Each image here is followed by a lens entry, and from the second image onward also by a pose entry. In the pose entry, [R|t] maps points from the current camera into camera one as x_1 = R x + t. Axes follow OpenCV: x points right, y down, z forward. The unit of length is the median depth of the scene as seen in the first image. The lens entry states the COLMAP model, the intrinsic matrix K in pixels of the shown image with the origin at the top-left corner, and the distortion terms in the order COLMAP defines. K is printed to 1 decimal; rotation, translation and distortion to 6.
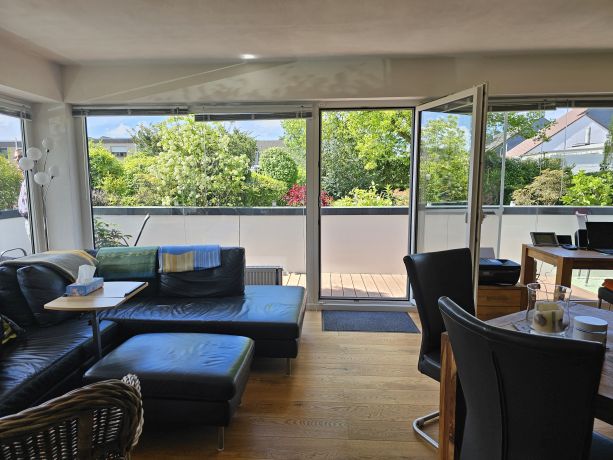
lens RADIAL K [[413.2, 0, 294.5], [0, 413.2, 232.7], [0, 0, 1]] dist [0.026766, -0.001463]
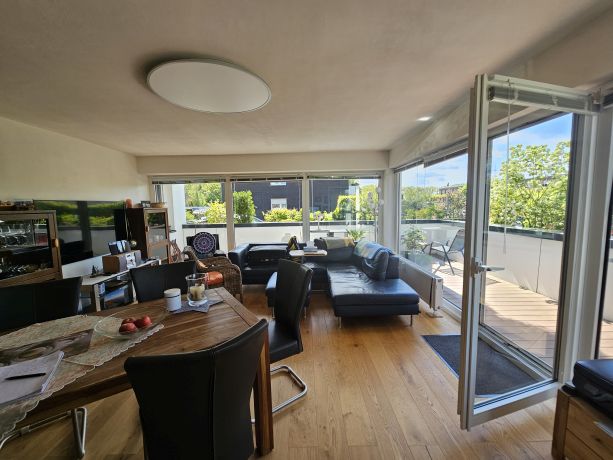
lens RADIAL K [[260.6, 0, 306.5], [0, 260.6, 230.0], [0, 0, 1]] dist [-0.002171, -0.000029]
pose [[0.079942, 0.094783, -0.992283, 0.703939], [-0.121077, 0.989021, 0.084717, -0.077767], [0.989419, 0.113370, 0.090540, 0.535007]]
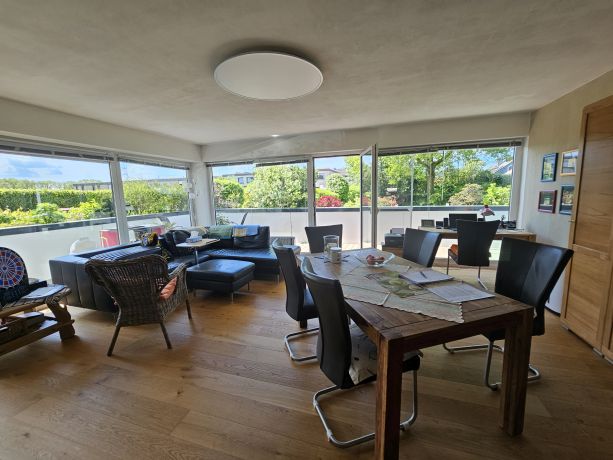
lens RADIAL K [[260.6, 0, 306.5], [0, 260.6, 230.0], [0, 0, 1]] dist [-0.002171, -0.000029]
pose [[0.968348, 0.011963, -0.249317, 0.350975], [-0.008009, 0.999826, 0.016867, 0.027305], [0.249476, -0.014336, 0.968275, -0.226355]]
